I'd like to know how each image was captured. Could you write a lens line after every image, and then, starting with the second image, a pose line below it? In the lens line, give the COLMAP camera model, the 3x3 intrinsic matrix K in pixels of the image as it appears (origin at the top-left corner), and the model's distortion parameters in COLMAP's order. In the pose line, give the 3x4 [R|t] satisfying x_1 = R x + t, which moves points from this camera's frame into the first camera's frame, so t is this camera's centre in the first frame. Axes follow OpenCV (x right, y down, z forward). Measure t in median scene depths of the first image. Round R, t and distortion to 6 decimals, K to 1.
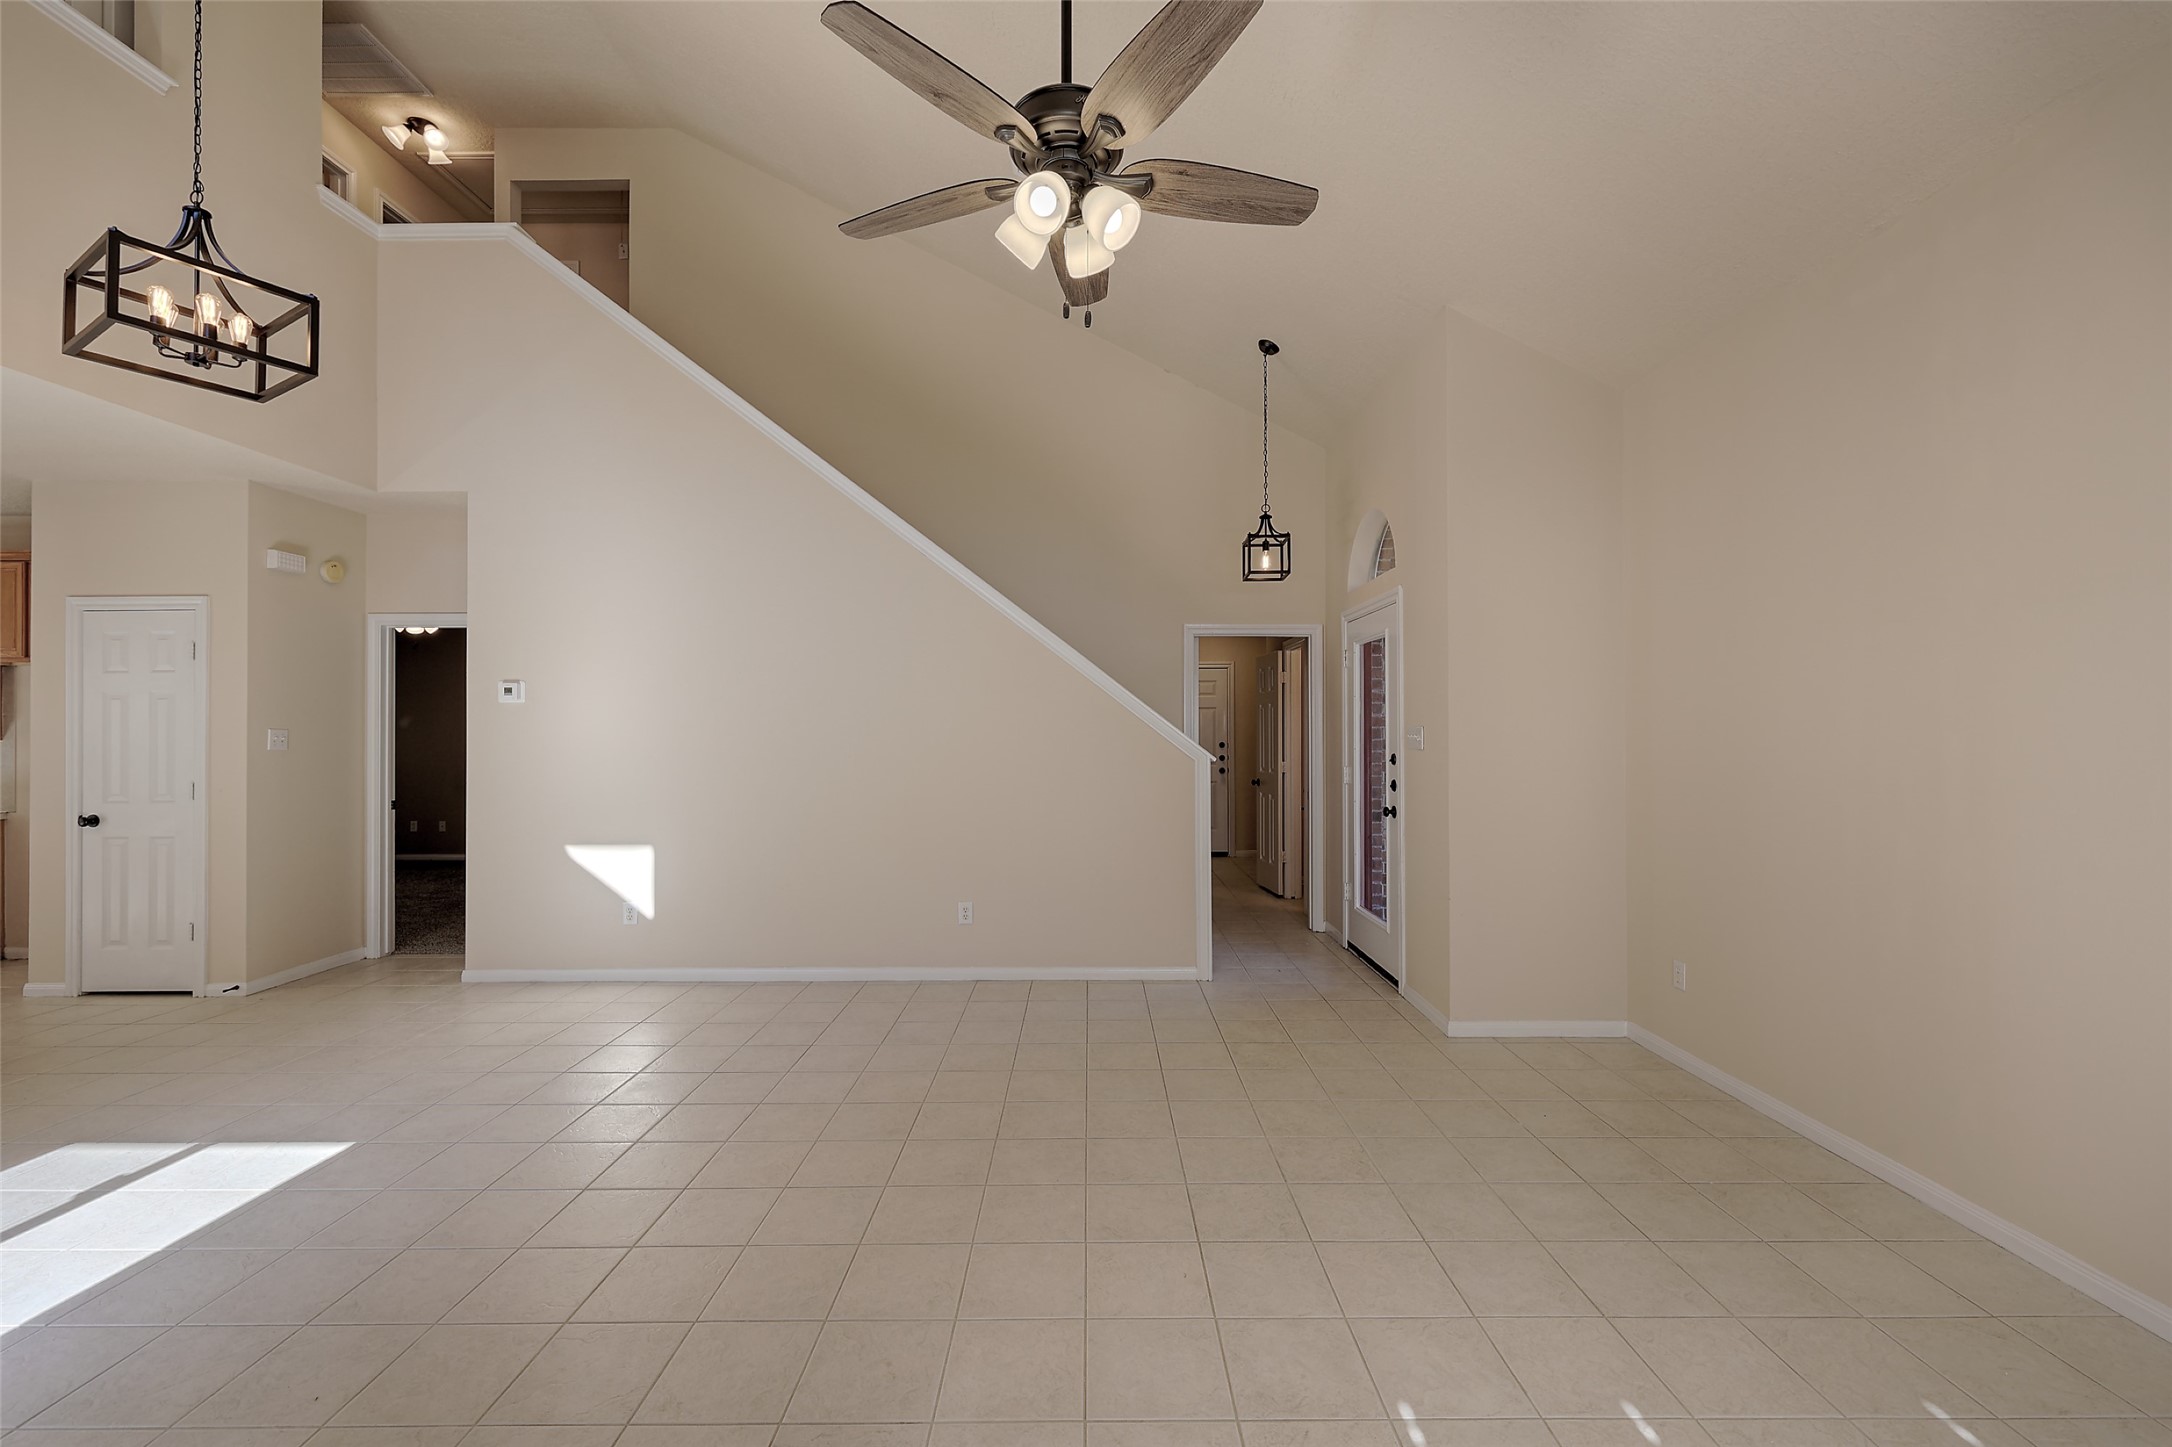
lens RADIAL K [[880.1, 0, 1087.7], [0, 880.1, 722.4], [0, 0, 1]] dist [0.001977, 0.000079]
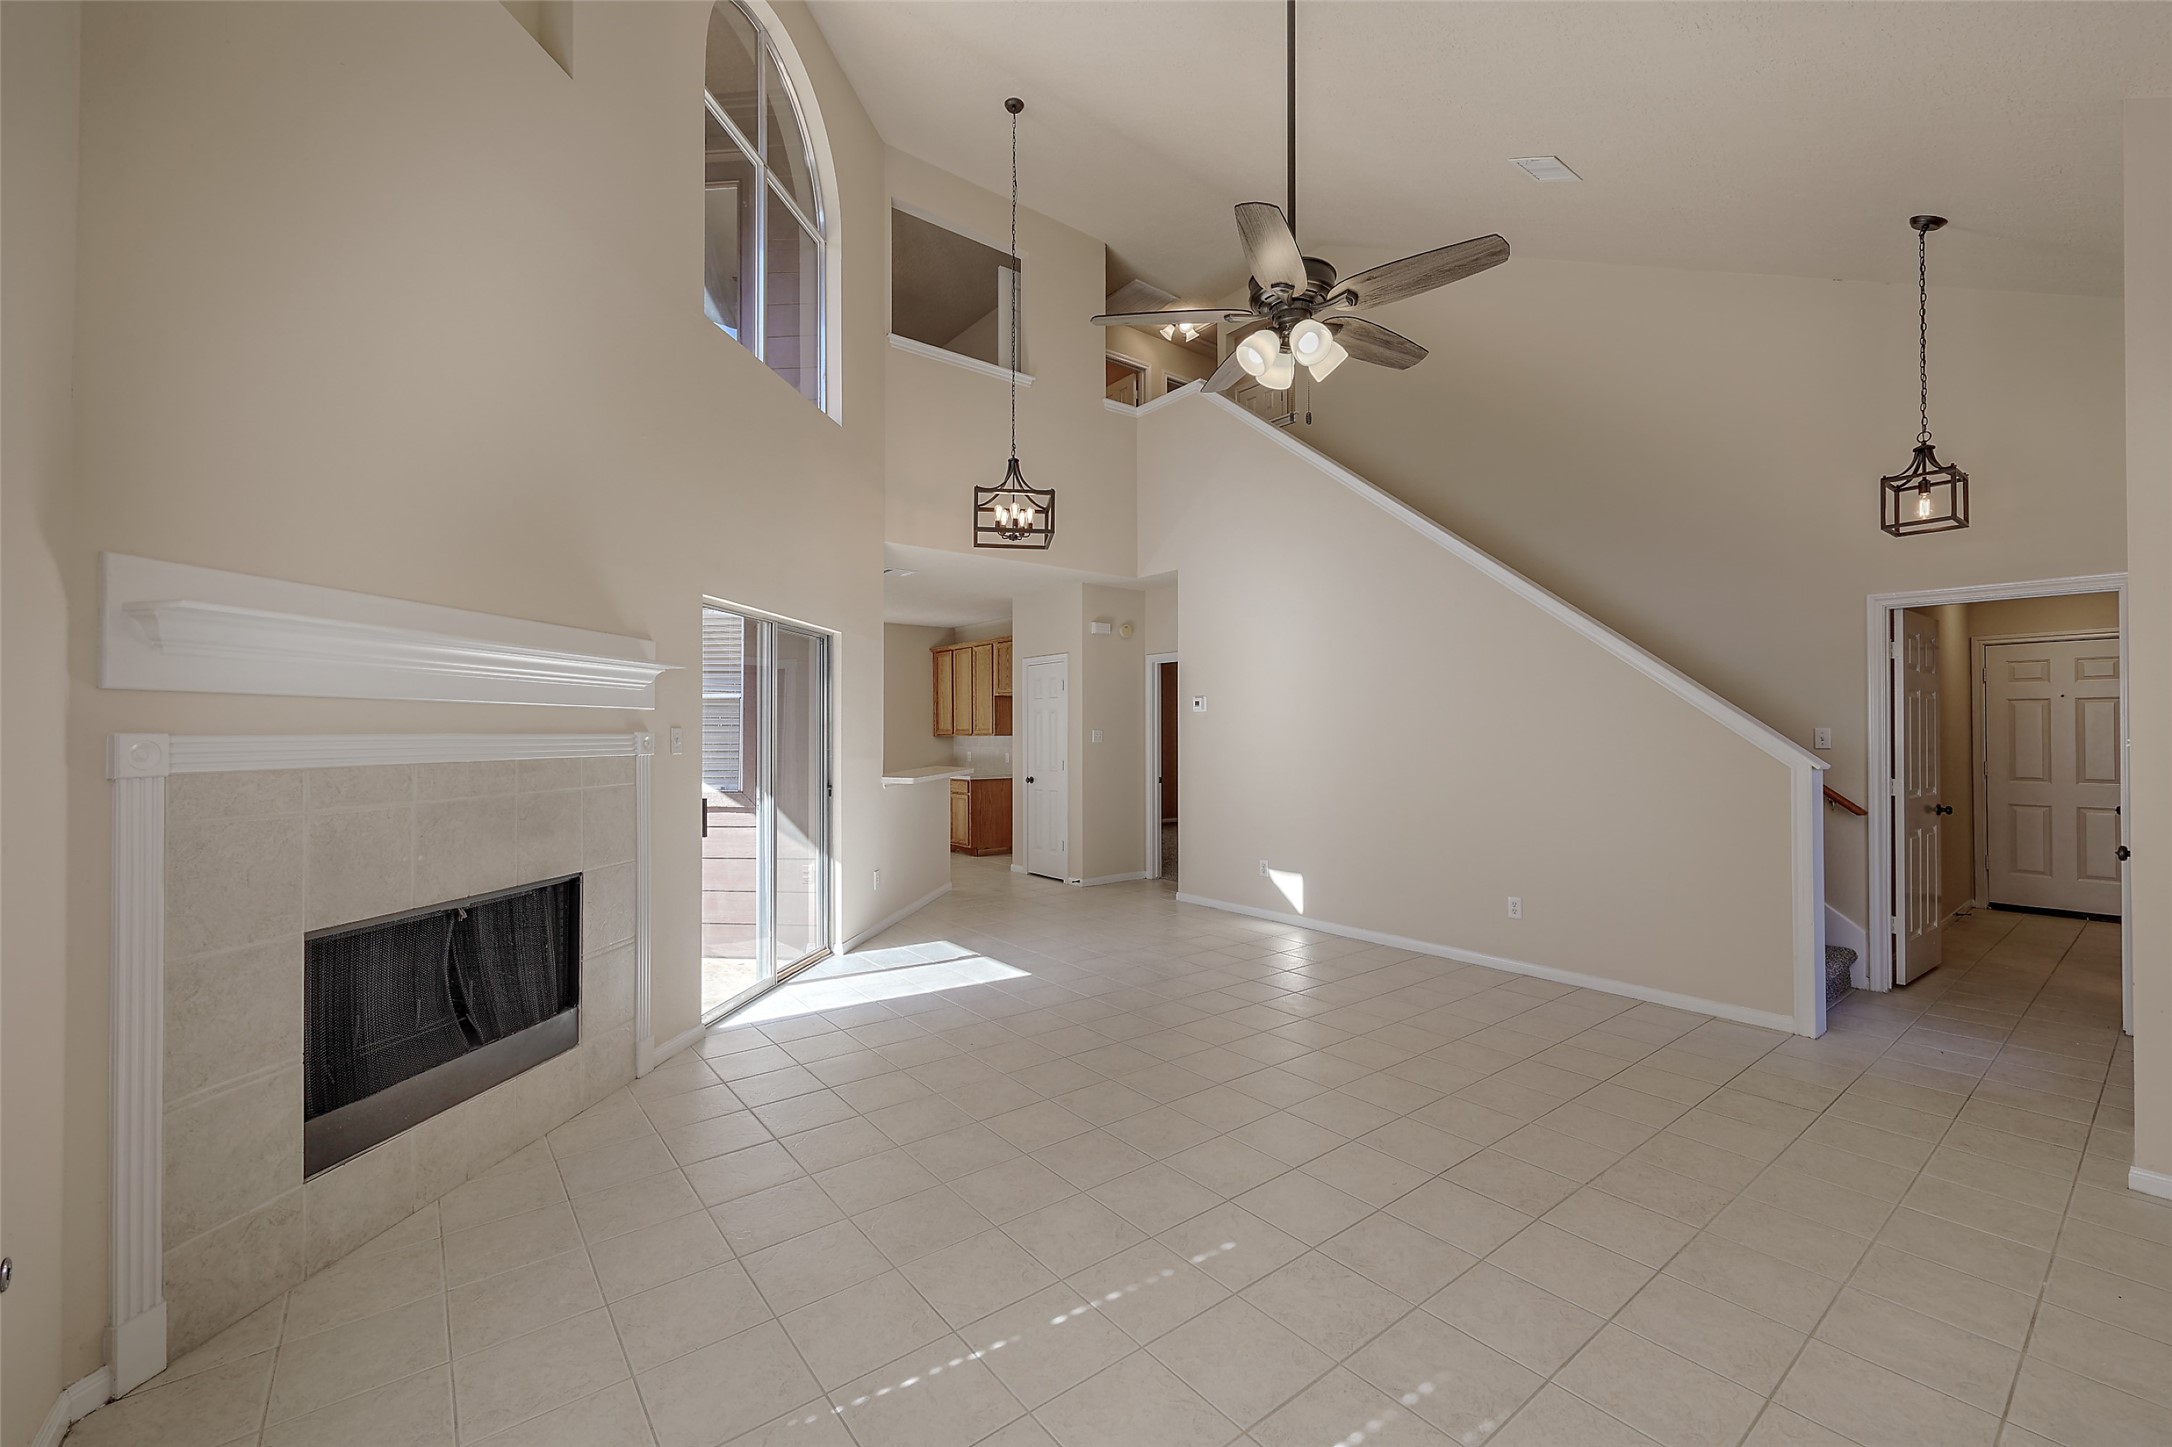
lens RADIAL K [[880.1, 0, 1091.5], [0, 880.1, 719.1], [0, 0, 1]] dist [0.001977, 0.000079]
pose [[0.618354, -0.010077, -0.785835, 0.369647], [0.006878, 0.999949, -0.007410, -0.000797], [0.785869, -0.000823, 0.618392, -0.030407]]
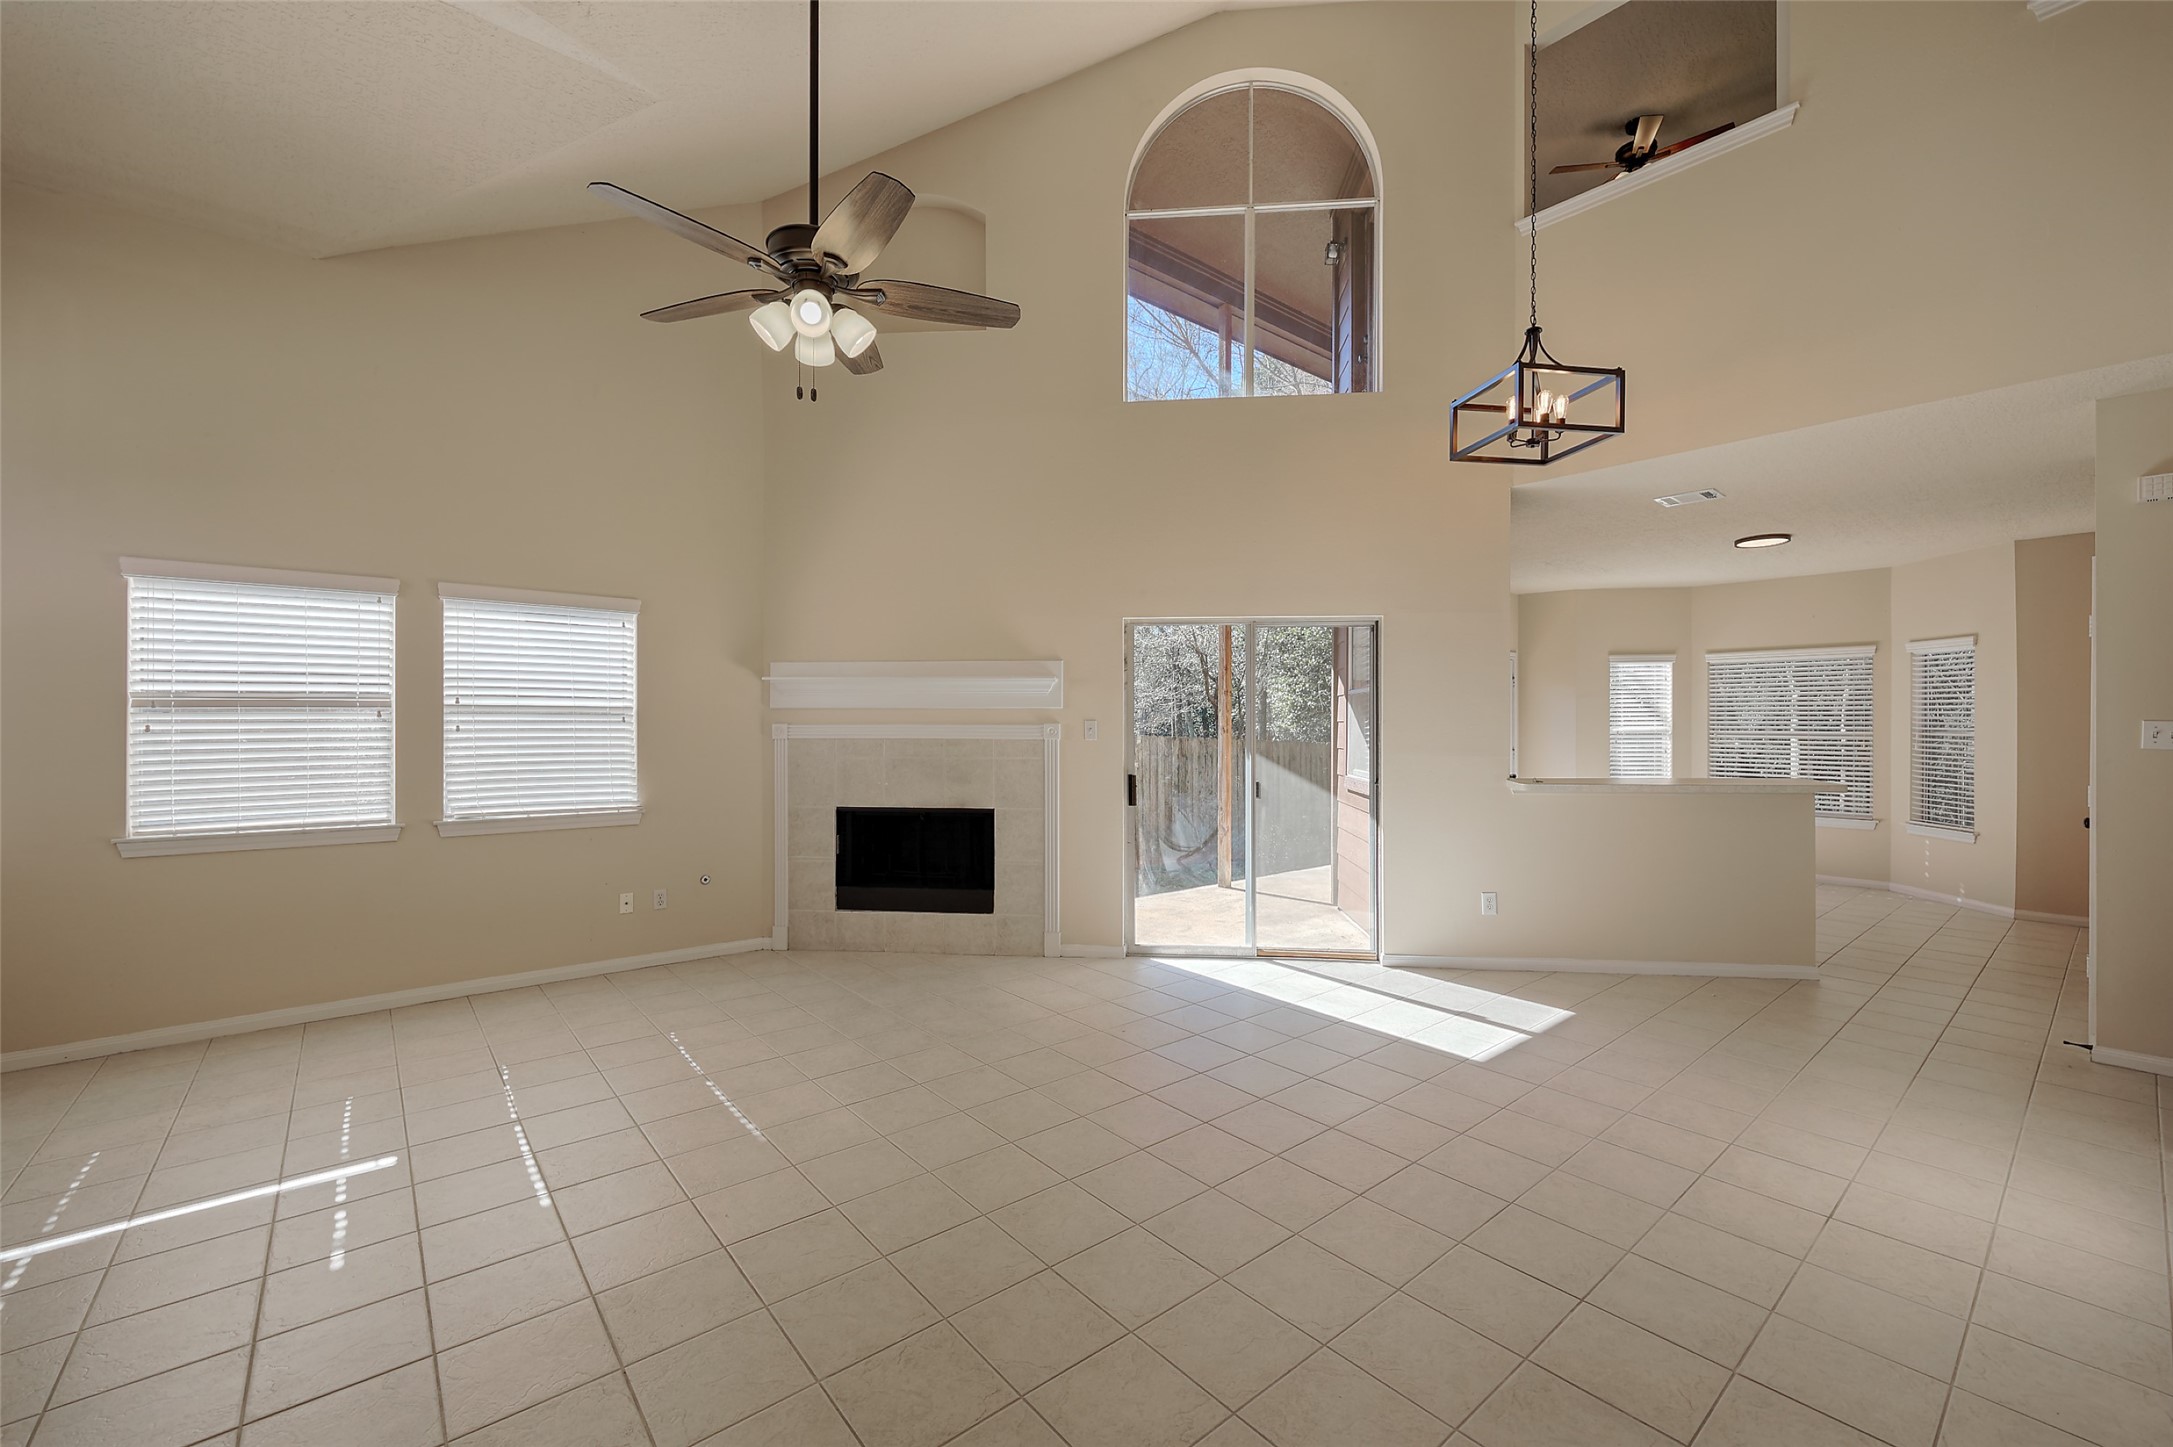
lens RADIAL K [[880.5, 0, 1091.0], [0, 880.5, 718.8], [0, 0, 1]] dist [0.001977, 0.000079]
pose [[-0.766968, -0.002041, -0.641682, 0.216688], [0.006273, 0.999923, -0.010679, 0.007721], [0.641655, -0.012216, -0.766896, 0.984205]]
